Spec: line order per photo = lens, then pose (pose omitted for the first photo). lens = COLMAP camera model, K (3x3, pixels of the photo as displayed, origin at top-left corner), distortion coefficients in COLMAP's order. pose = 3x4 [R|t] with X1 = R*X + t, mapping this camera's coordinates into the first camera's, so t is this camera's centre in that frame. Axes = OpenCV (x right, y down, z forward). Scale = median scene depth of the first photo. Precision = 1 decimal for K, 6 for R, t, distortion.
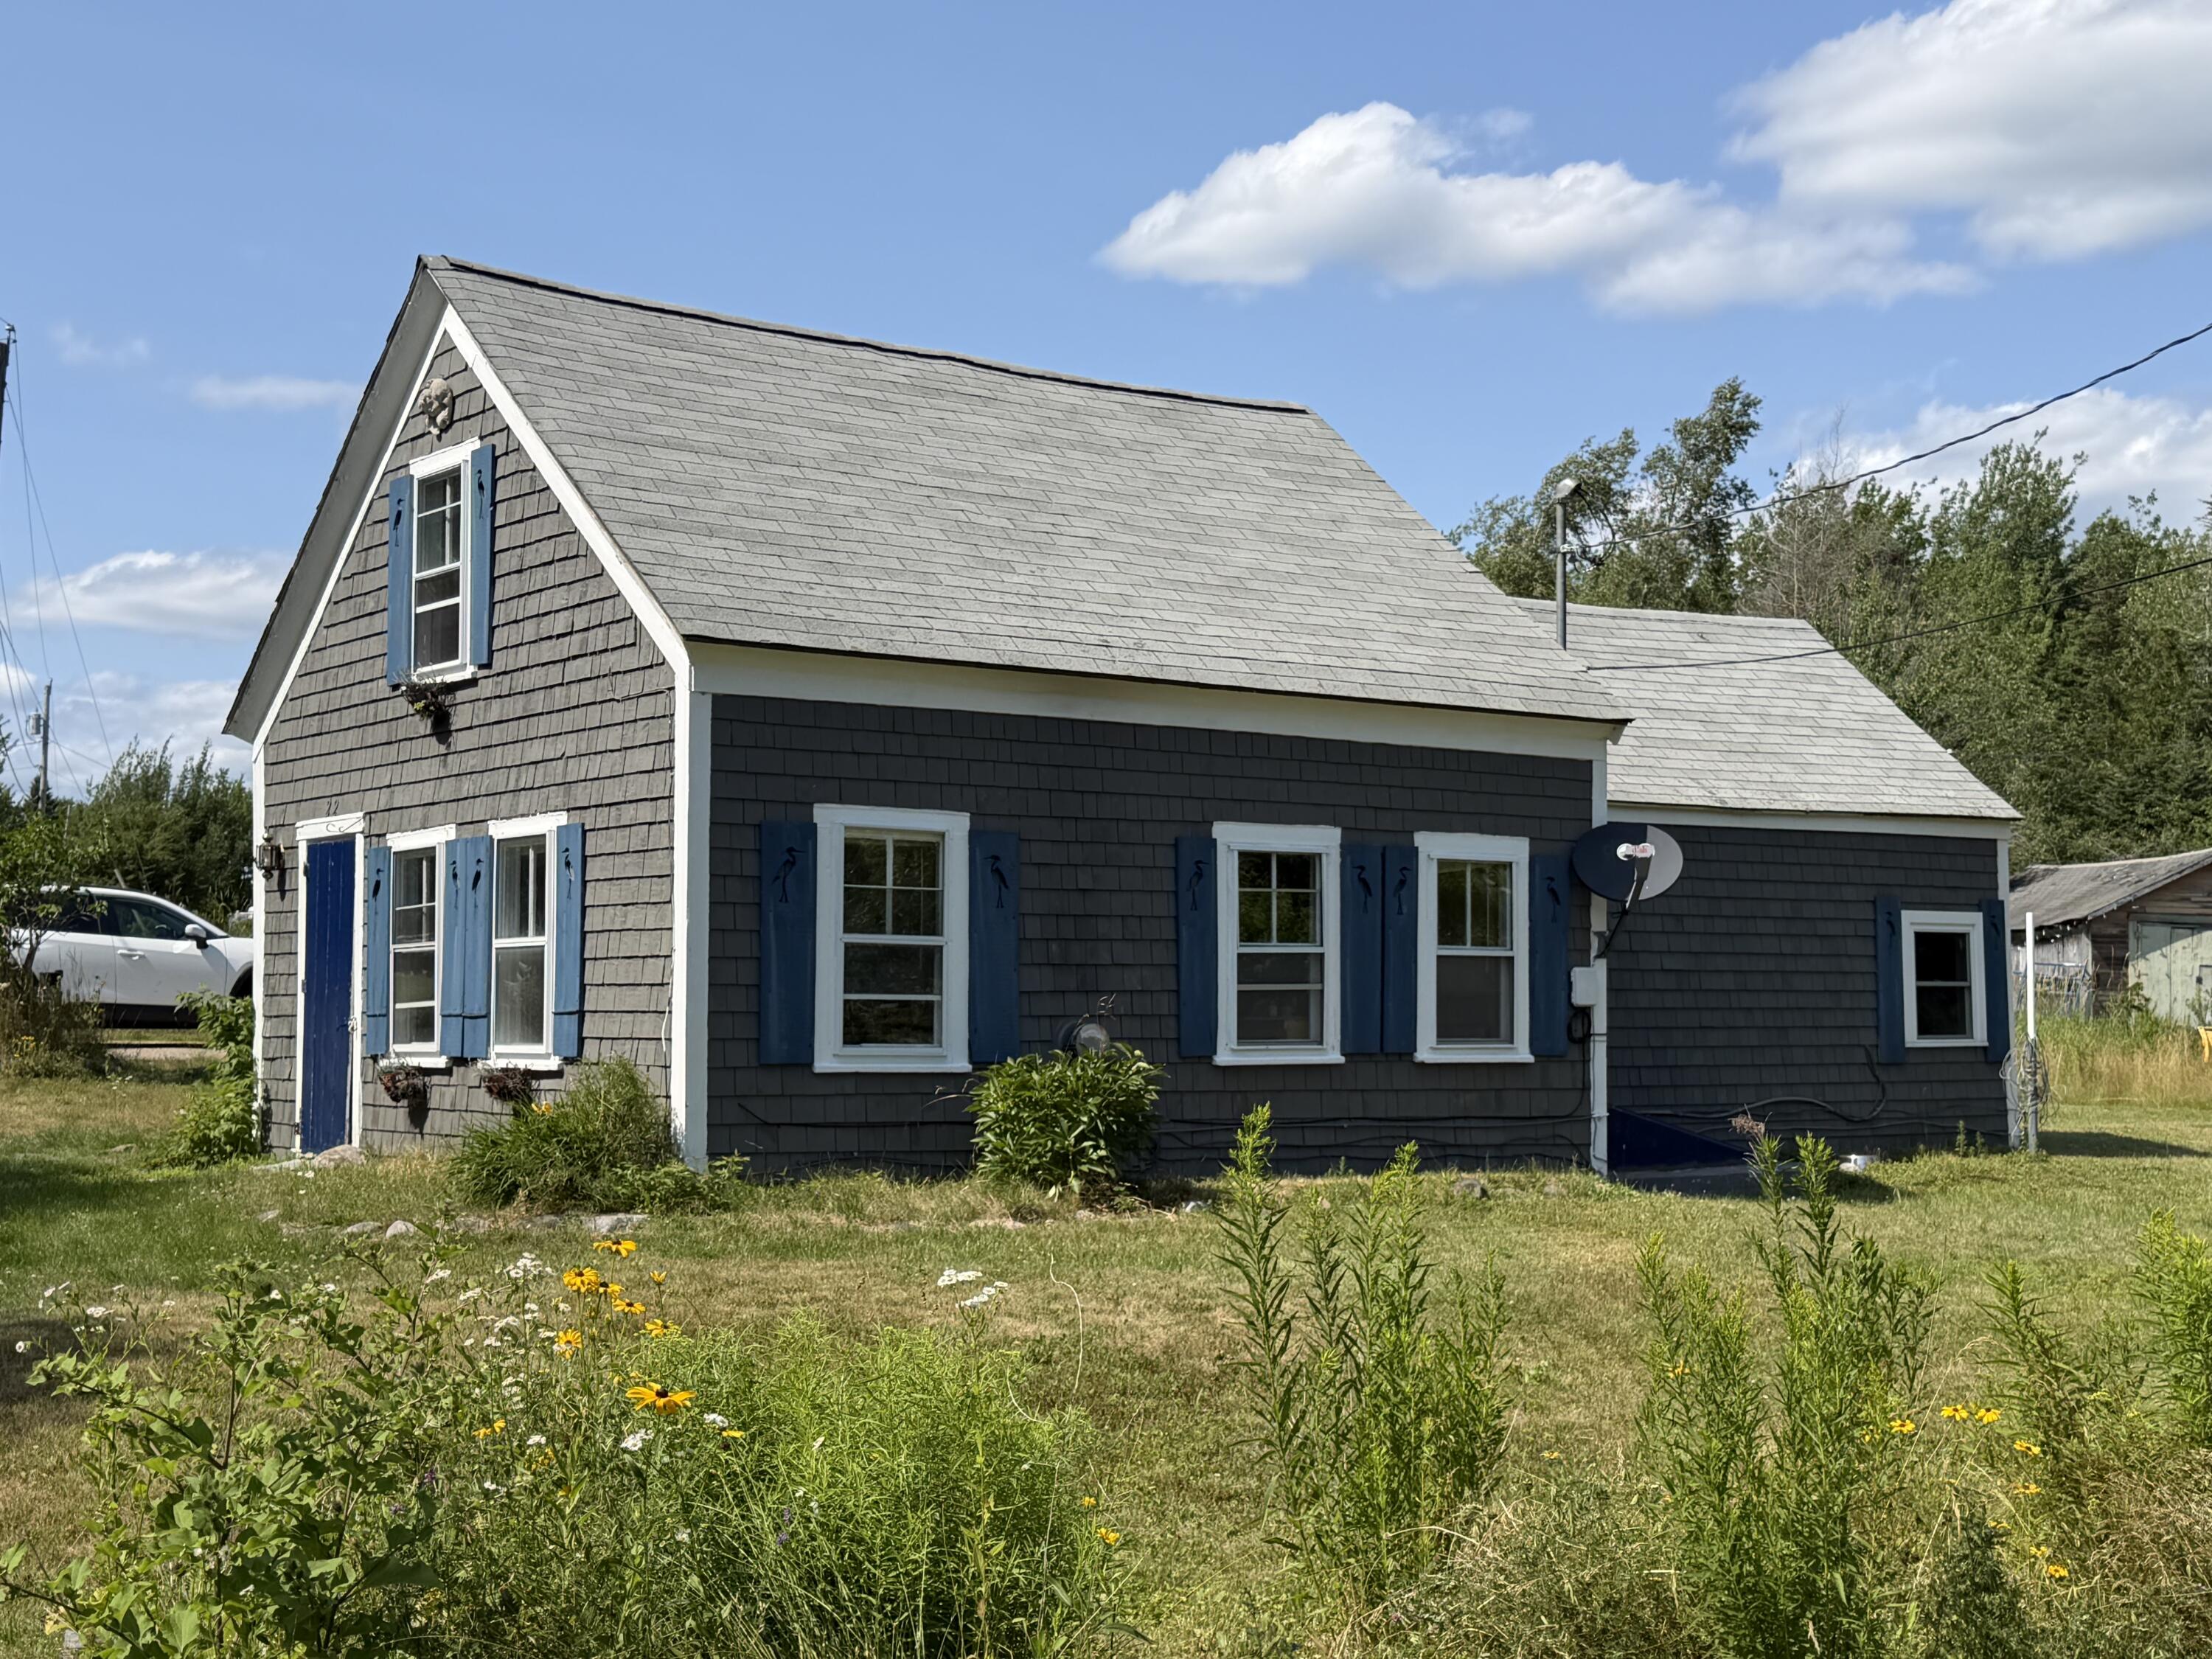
lens RADIAL K [[2902.4, 0, 1110.3], [0, 2902.4, 829.4], [0, 0, 1]] dist [0.103144, 0.000000]
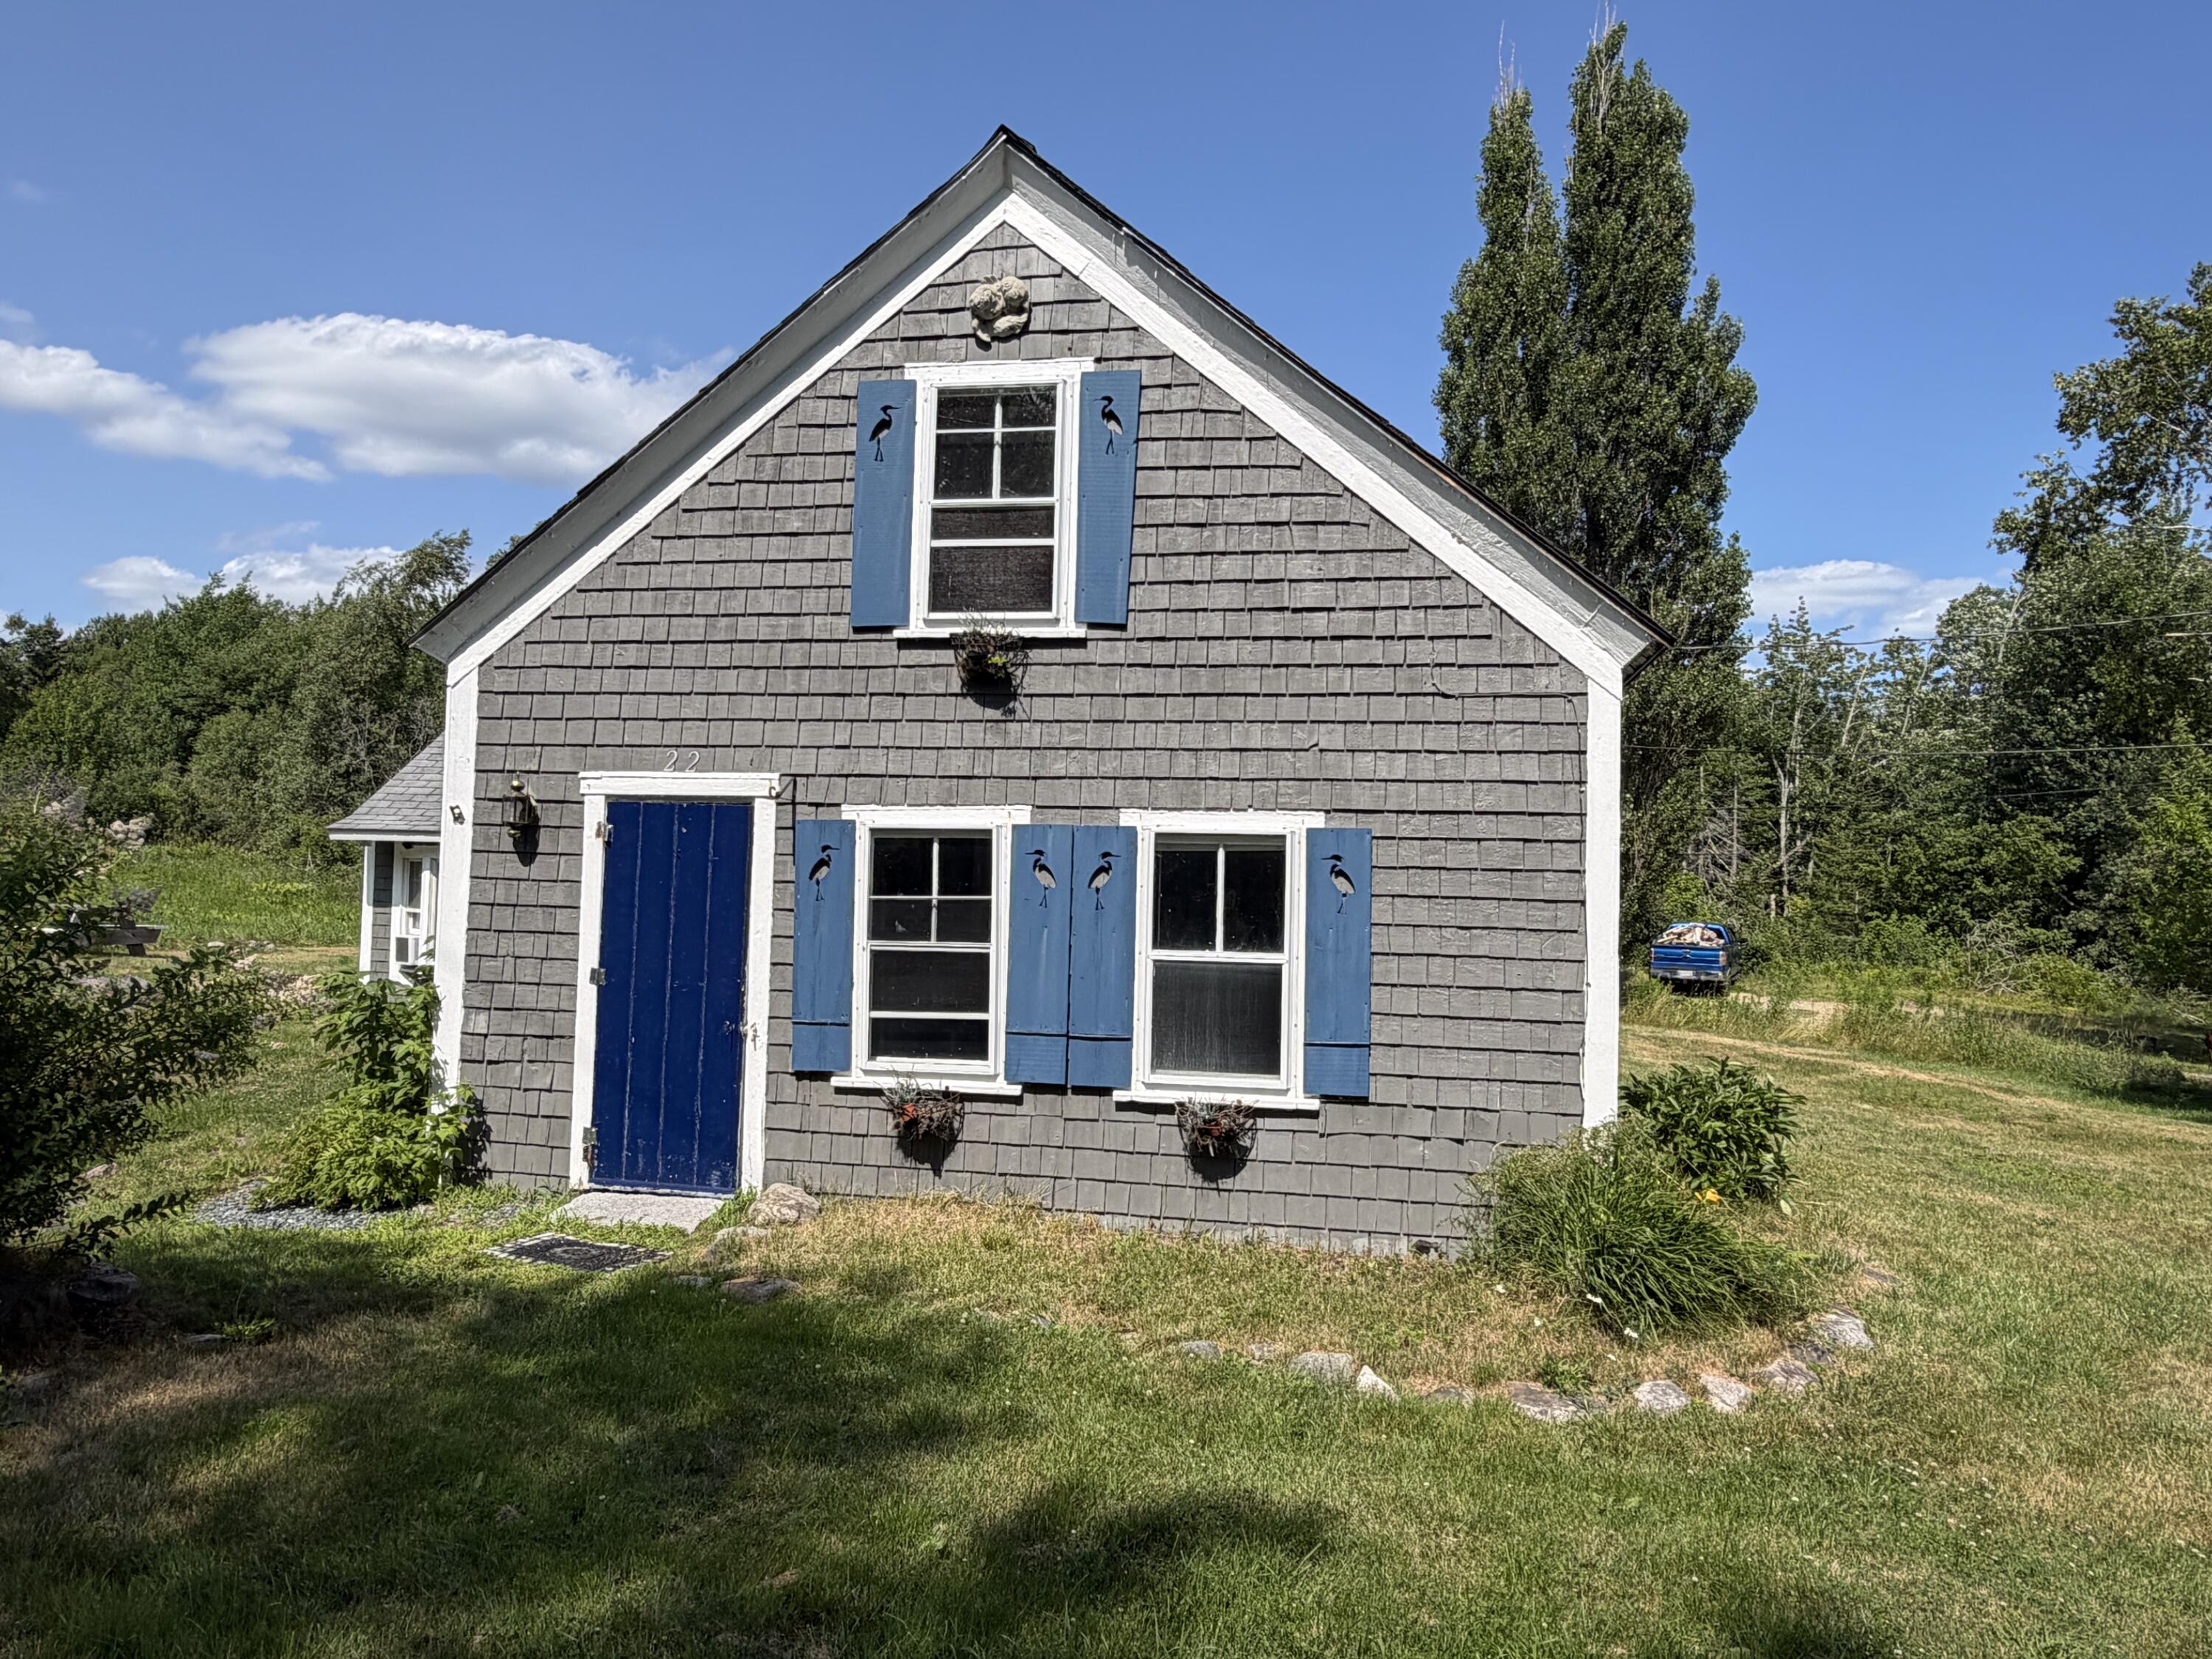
lens RADIAL K [[1504.6, 0, 1104.6], [0, 1504.6, 831.4], [0, 0, 1]] dist [-0.000188, -0.002588]
pose [[0.728334, 0.052107, 0.683238, -0.573620], [-0.071977, 0.997406, 0.000660, 0.004356], [-0.681432, -0.049658, 0.730195, 0.753805]]
